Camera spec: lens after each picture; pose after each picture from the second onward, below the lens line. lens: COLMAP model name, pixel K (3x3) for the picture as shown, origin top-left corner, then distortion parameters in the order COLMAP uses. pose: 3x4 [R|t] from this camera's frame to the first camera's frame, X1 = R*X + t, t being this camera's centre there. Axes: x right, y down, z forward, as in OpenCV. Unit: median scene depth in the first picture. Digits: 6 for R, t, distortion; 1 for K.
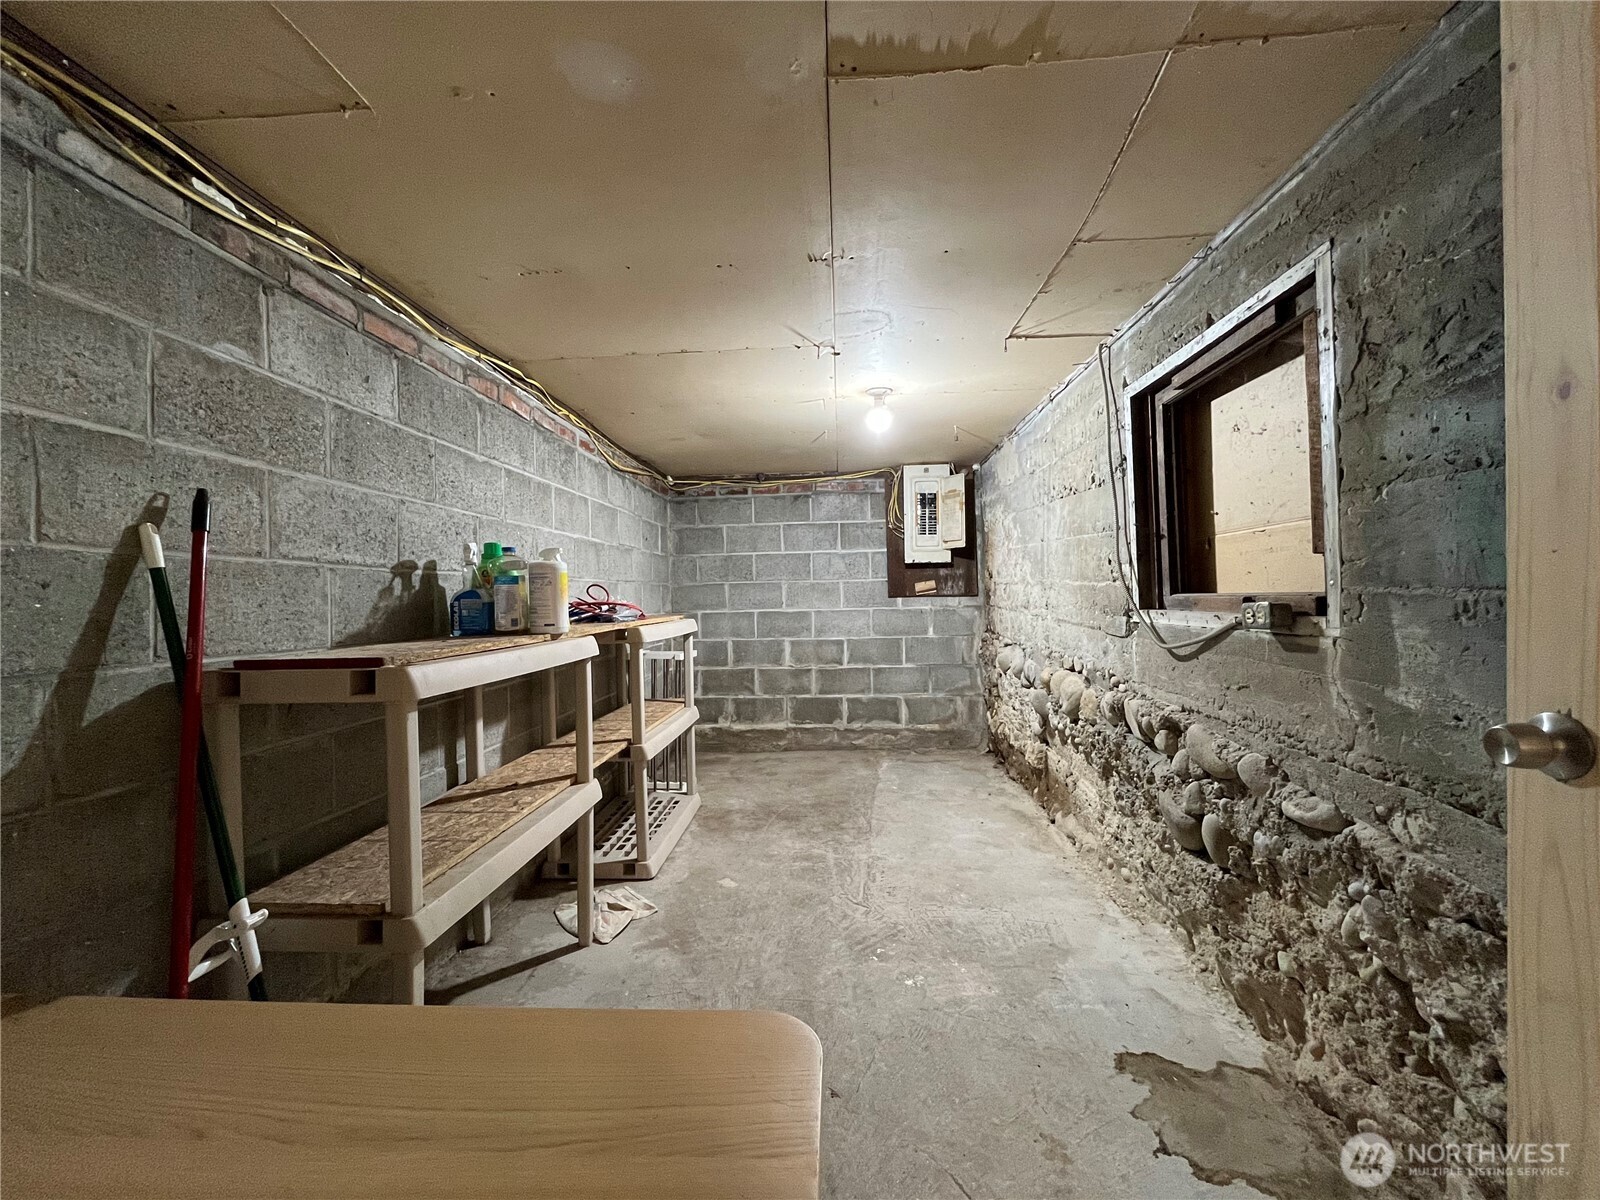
lens RADIAL K [[646.2, 0, 794.7], [0, 646.2, 600.6], [0, 0, 1]] dist [-0.004033, 0.000451]
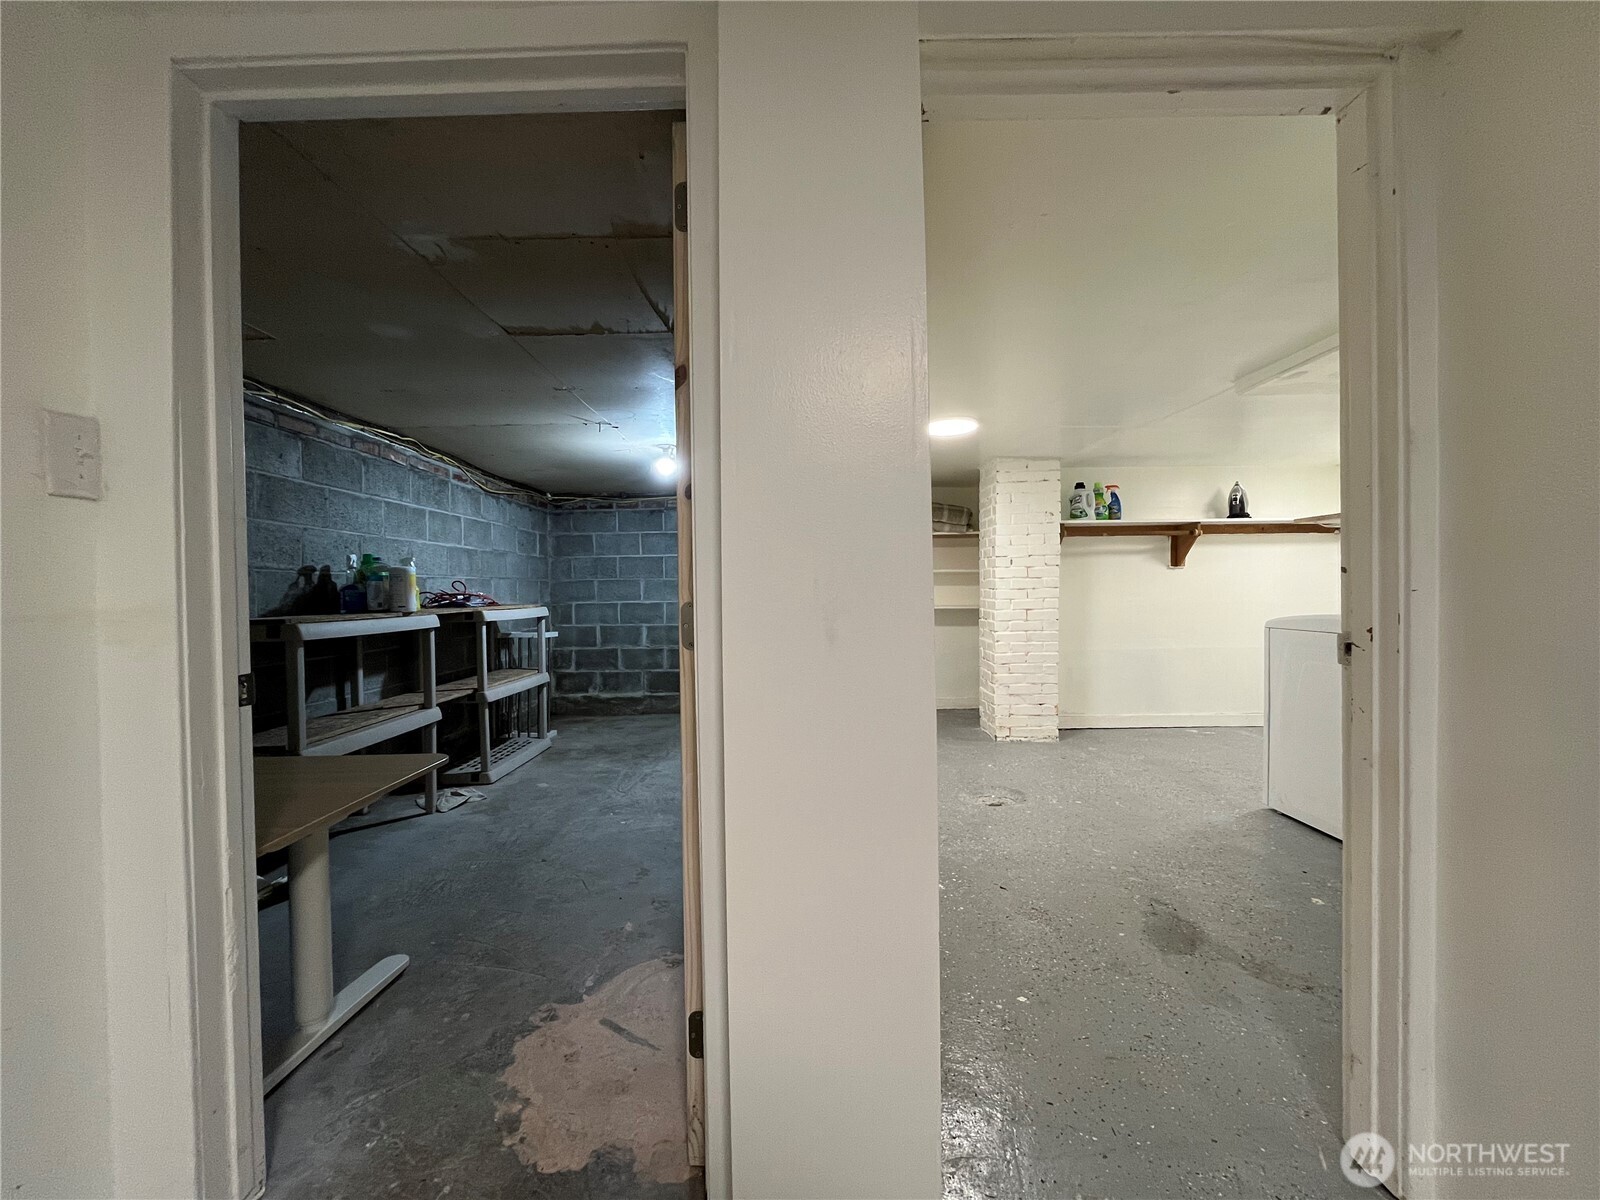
lens RADIAL K [[646.2, 0, 794.5], [0, 646.2, 600.0], [0, 0, 1]] dist [-0.004033, 0.000451]
pose [[0.997944, 0.004946, 0.063901, 0.373328], [-0.005304, 0.999971, 0.005426, 0.005827], [-0.063872, -0.005754, 0.997942, -0.501735]]
